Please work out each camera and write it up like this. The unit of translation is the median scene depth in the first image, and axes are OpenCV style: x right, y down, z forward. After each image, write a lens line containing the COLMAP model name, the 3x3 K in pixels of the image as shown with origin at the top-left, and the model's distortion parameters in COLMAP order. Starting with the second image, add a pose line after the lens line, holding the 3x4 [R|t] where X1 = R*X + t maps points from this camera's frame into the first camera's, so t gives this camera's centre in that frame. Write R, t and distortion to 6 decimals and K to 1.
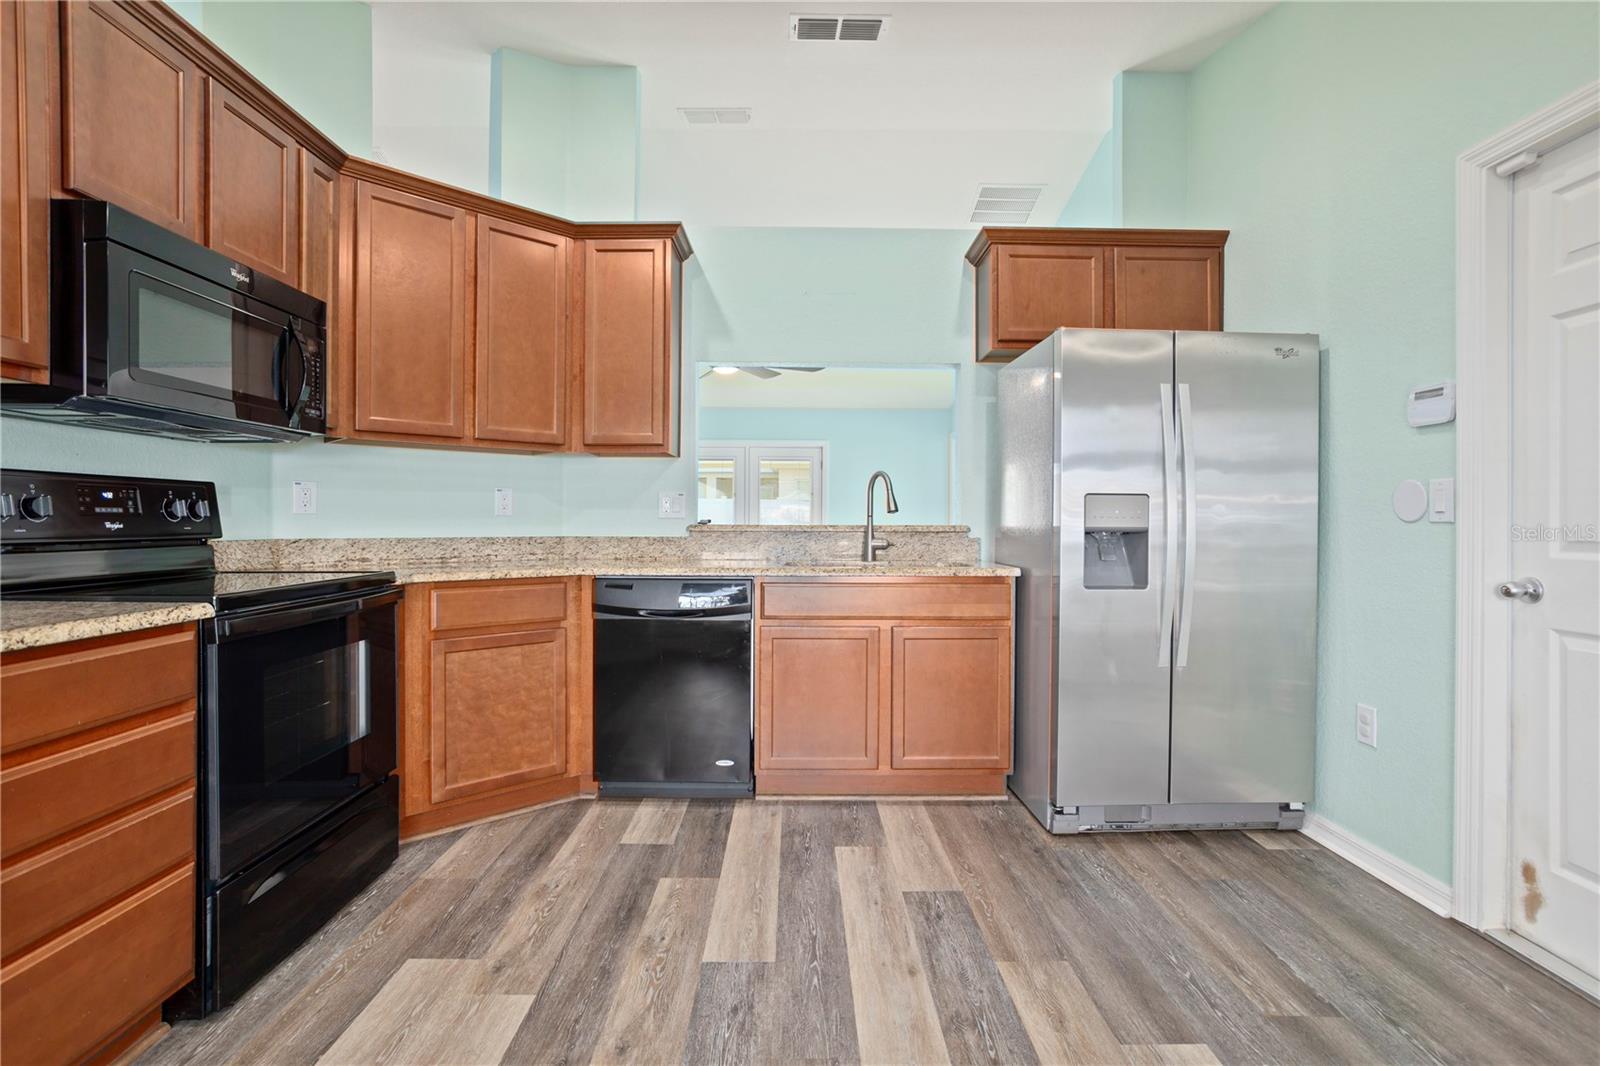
lens RADIAL K [[775.2, 0, 804.4], [0, 775.2, 525.3], [0, 0, 1]] dist [-0.053566, 0.031324]
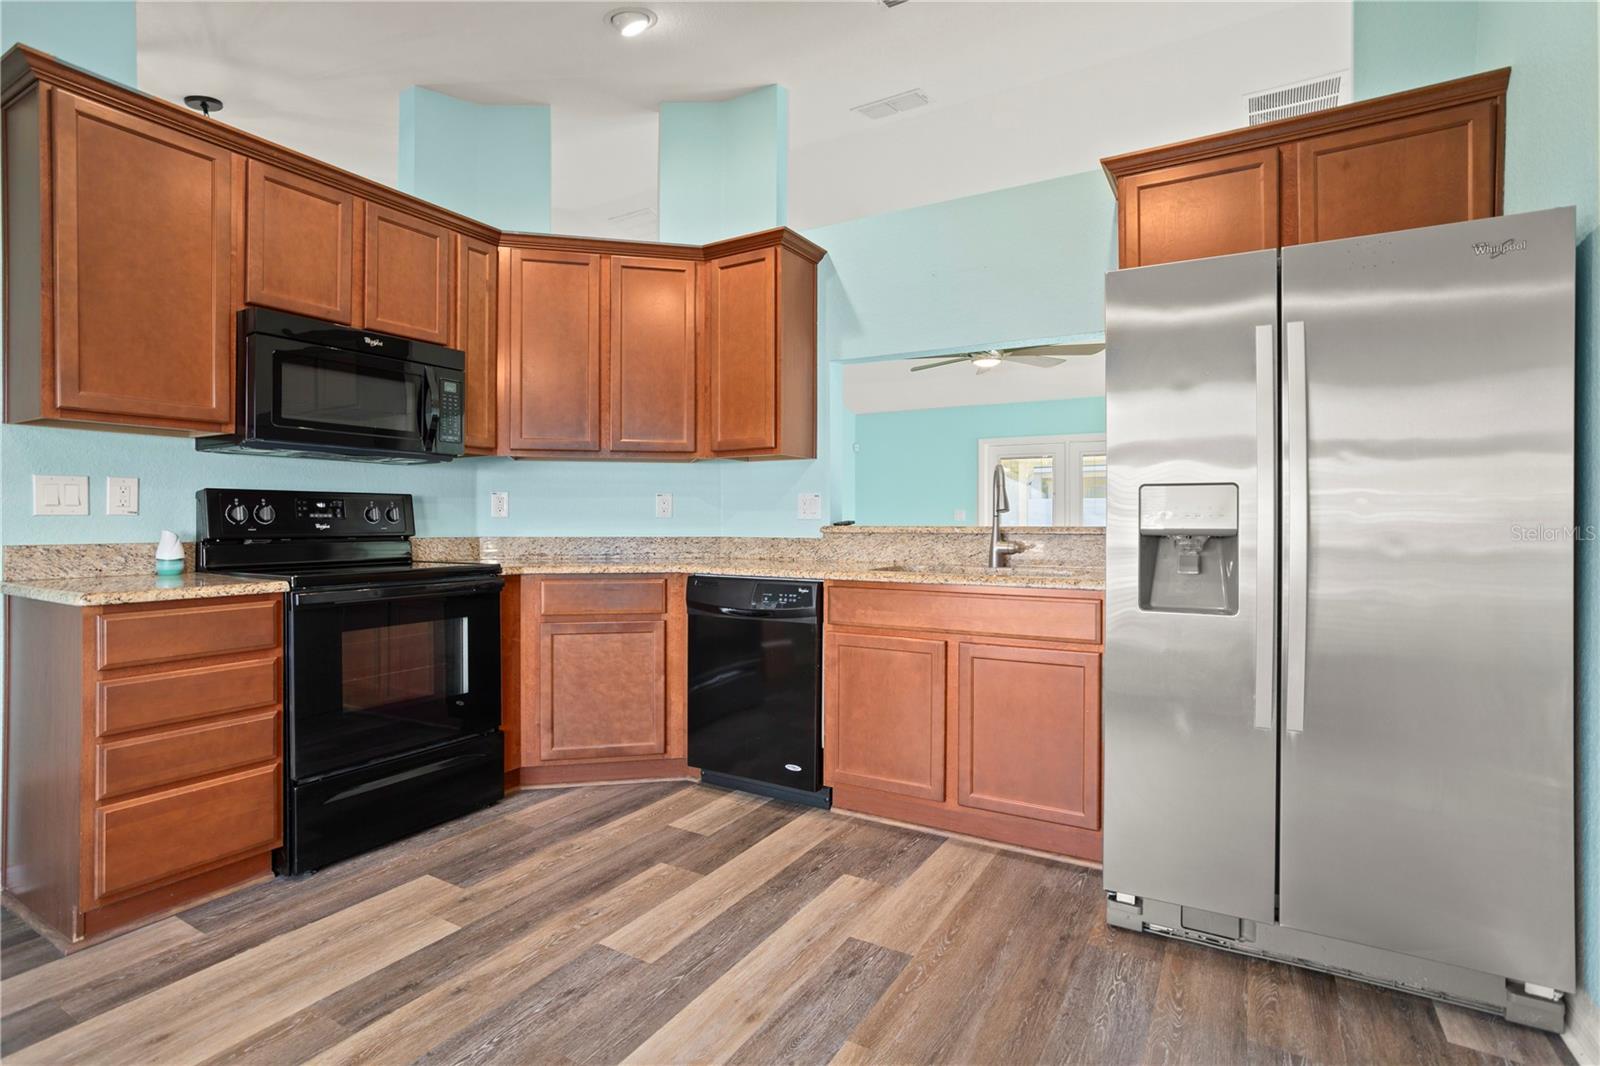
lens RADIAL K [[775.2, 0, 804.4], [0, 775.2, 525.3], [0, 0, 1]] dist [-0.053566, 0.031324]
pose [[0.855470, -0.000641, -0.517852, 0.458291], [-0.001038, 0.999995, -0.002952, 0.001193], [0.517851, 0.003062, 0.855465, 0.176287]]
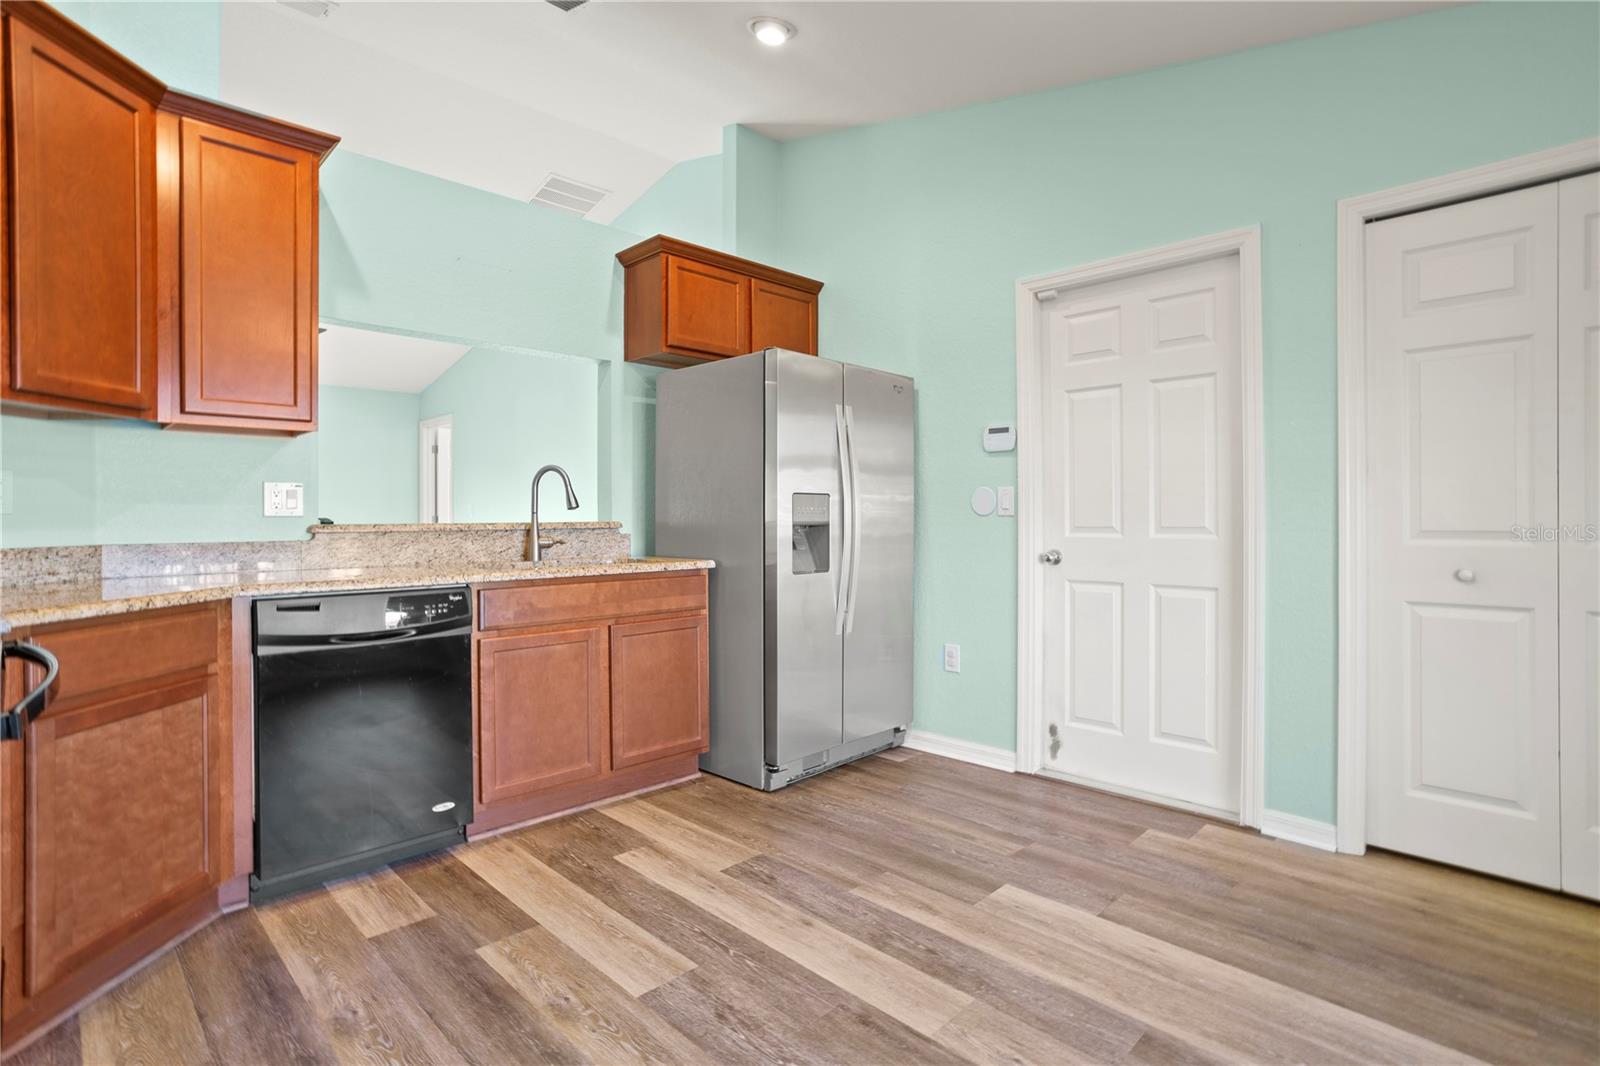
lens RADIAL K [[784.3, 0, 794.9], [0, 784.3, 522.3], [0, 0, 1]] dist [-0.061931, 0.038531]
pose [[0.716496, -0.011604, 0.697495, -0.448758], [0.010640, 0.999927, 0.005705, -0.003514], [-0.697510, 0.003334, 0.716567, 0.140537]]
